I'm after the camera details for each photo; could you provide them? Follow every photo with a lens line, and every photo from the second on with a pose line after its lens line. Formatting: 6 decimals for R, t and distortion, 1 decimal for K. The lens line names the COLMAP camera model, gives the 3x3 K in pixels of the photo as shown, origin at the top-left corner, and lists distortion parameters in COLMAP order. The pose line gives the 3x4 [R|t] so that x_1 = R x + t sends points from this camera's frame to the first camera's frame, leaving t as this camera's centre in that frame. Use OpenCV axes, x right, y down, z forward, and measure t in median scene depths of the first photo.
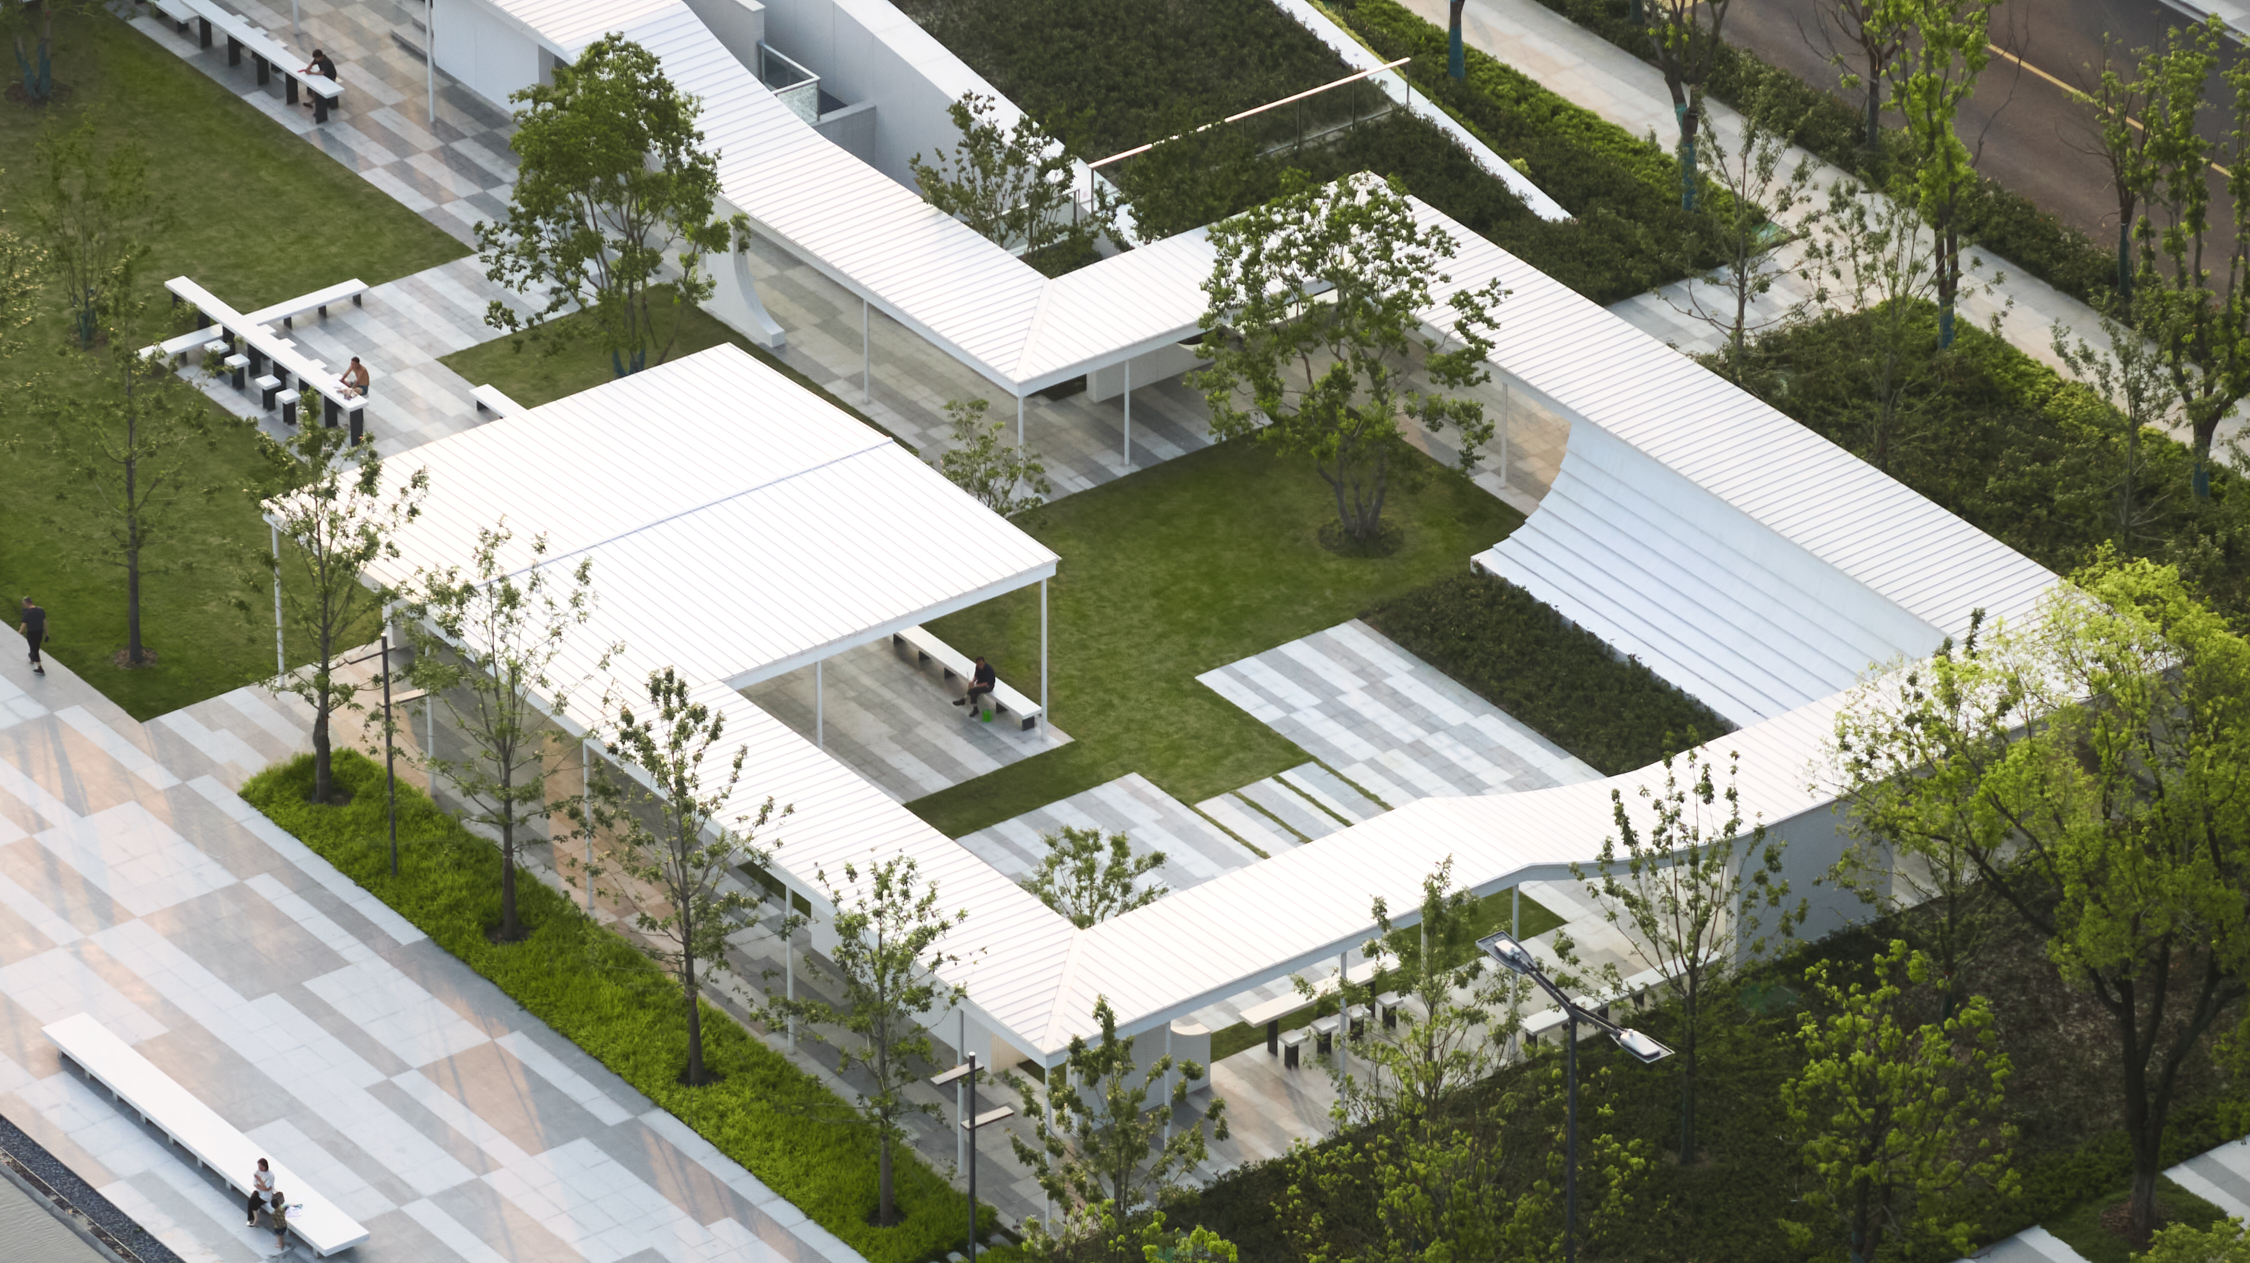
lens RADIAL K [[11089.3, 0, 1125.2], [0, 11089.3, 630.2], [0, 0, 1]] dist [0.229031, 0.000000]
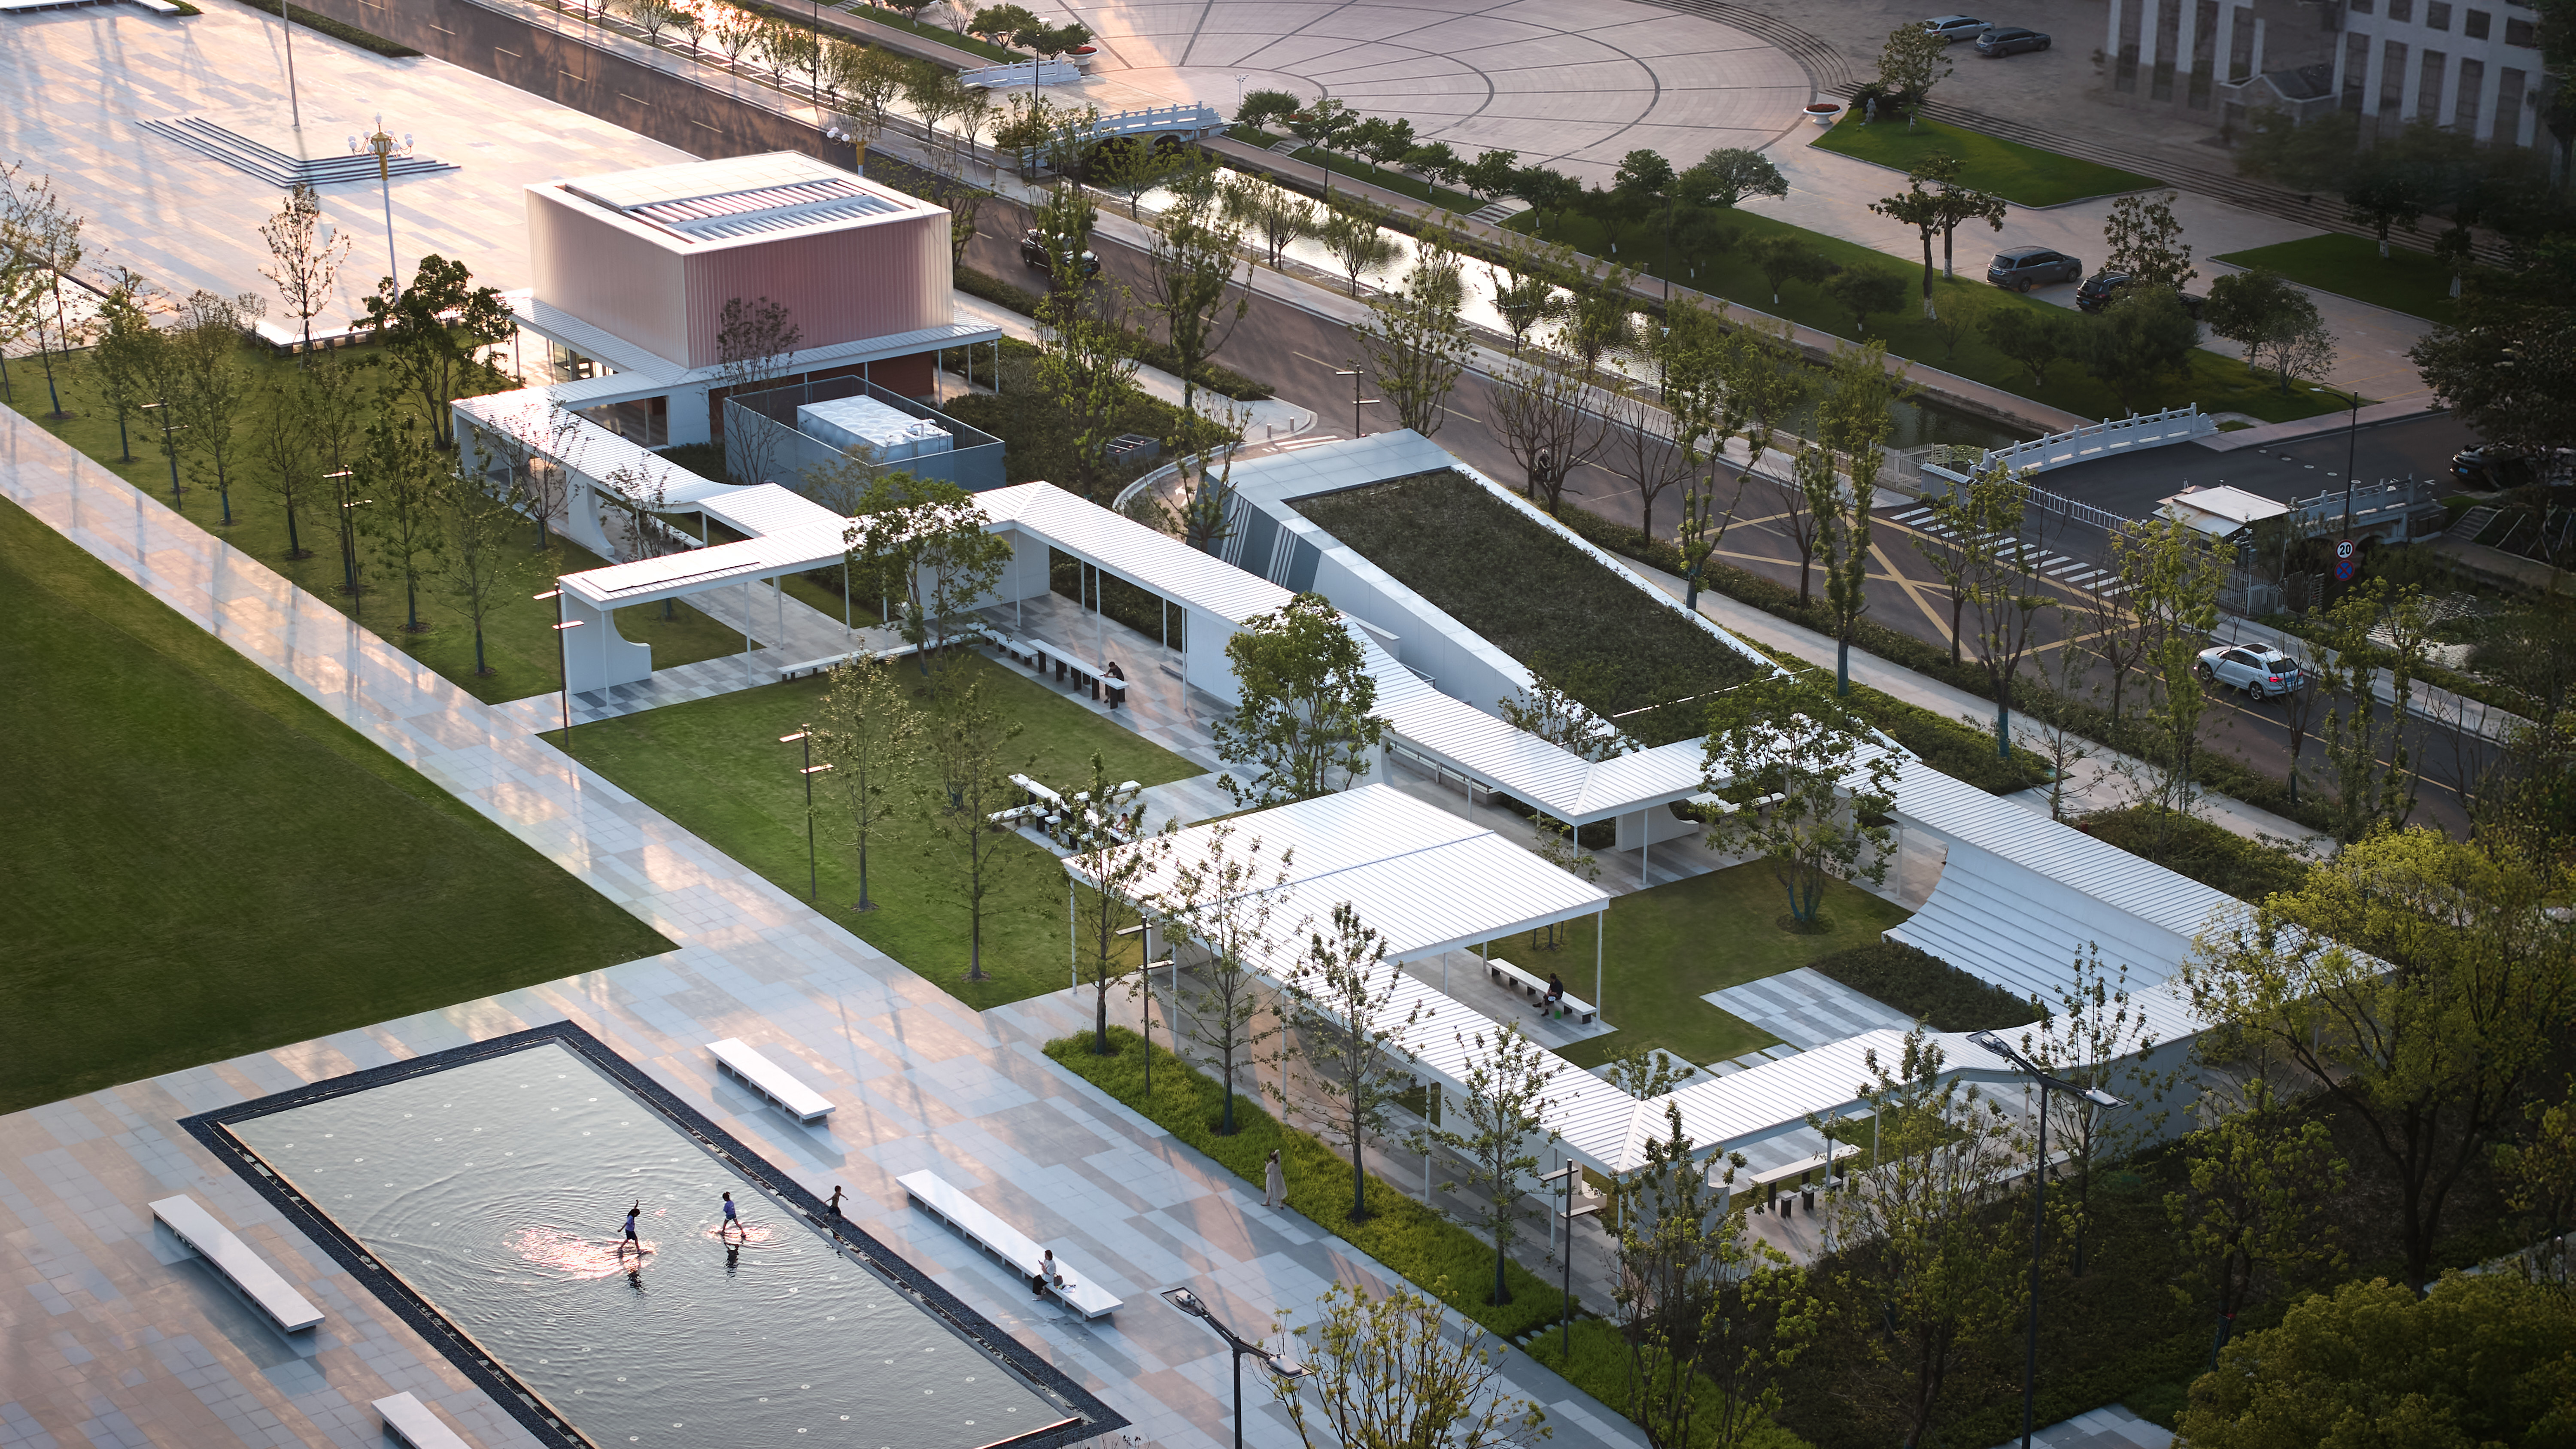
lens RADIAL K [[5041.9, 0, 1288.1], [0, 5041.9, 728.1], [0, 0, 1]] dist [-0.186239, 0.000000]
pose [[0.999012, 0.012178, -0.042731, -0.020385], [-0.018325, 0.989034, -0.146548, 0.069170], [0.040478, 0.147186, 0.988280, 0.348416]]
